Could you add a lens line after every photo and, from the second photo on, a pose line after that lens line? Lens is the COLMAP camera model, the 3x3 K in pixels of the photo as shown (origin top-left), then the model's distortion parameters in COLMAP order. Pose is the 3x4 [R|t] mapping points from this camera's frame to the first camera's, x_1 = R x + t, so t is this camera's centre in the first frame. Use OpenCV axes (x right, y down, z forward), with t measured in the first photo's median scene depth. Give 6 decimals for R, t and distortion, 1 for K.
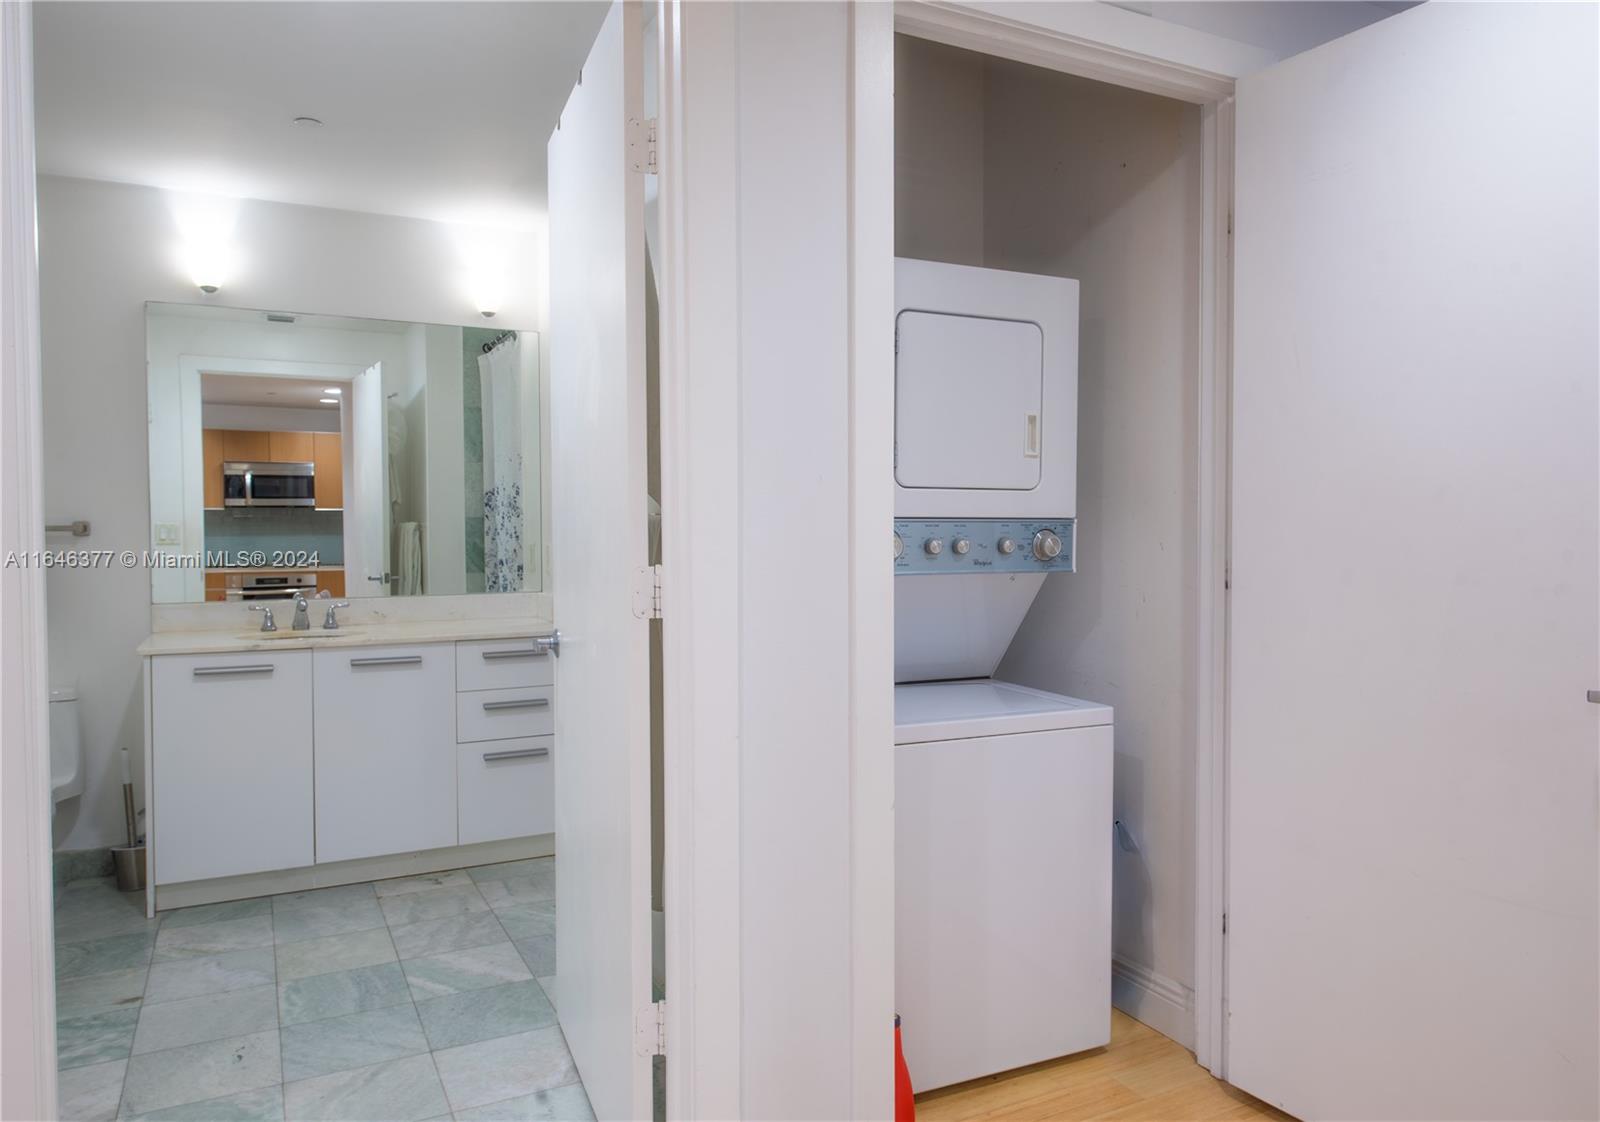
lens RADIAL K [[1115.8, 0, 800.0], [0, 1115.8, 561.0], [0, 0, 1]] dist [-0.007633, 0.073807]
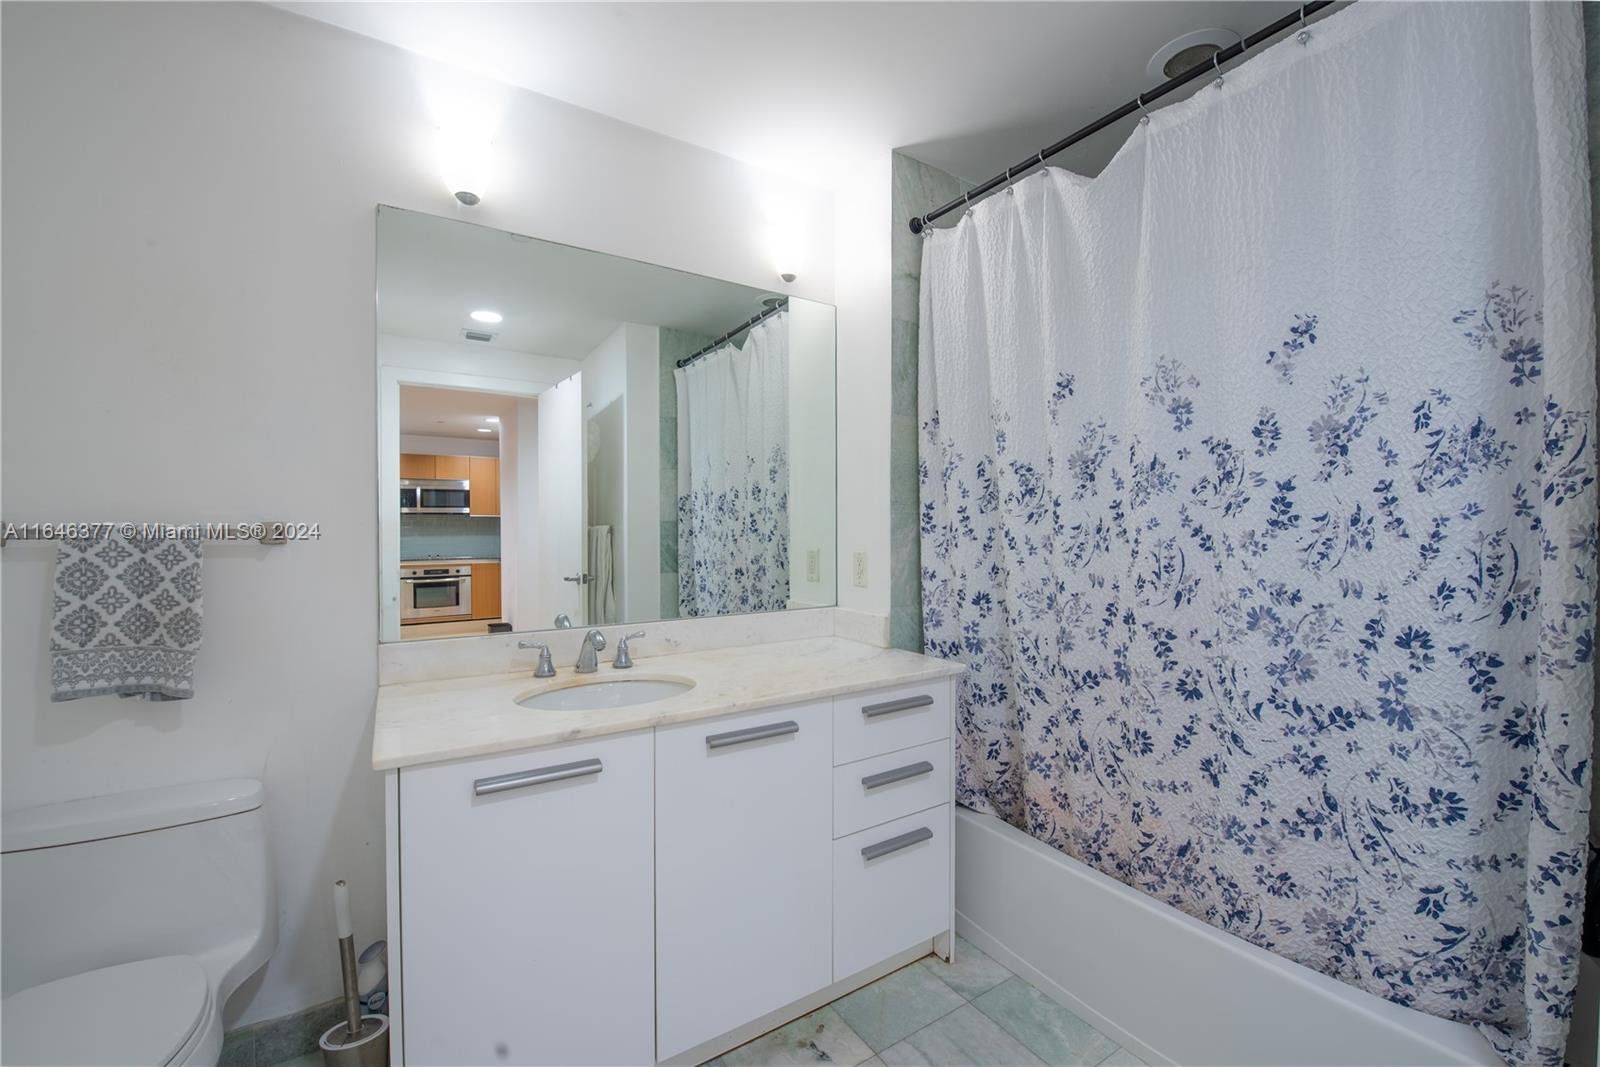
lens RADIAL K [[658.5, 0, 800.0], [0, 658.5, 533.5], [0, 0, 1]] dist [-0.000961, -0.000182]
pose [[0.995254, -0.003548, 0.097250, -0.229674], [0.005672, 0.999751, -0.021570, -0.012908], [-0.097150, 0.022019, 0.995026, 0.365023]]
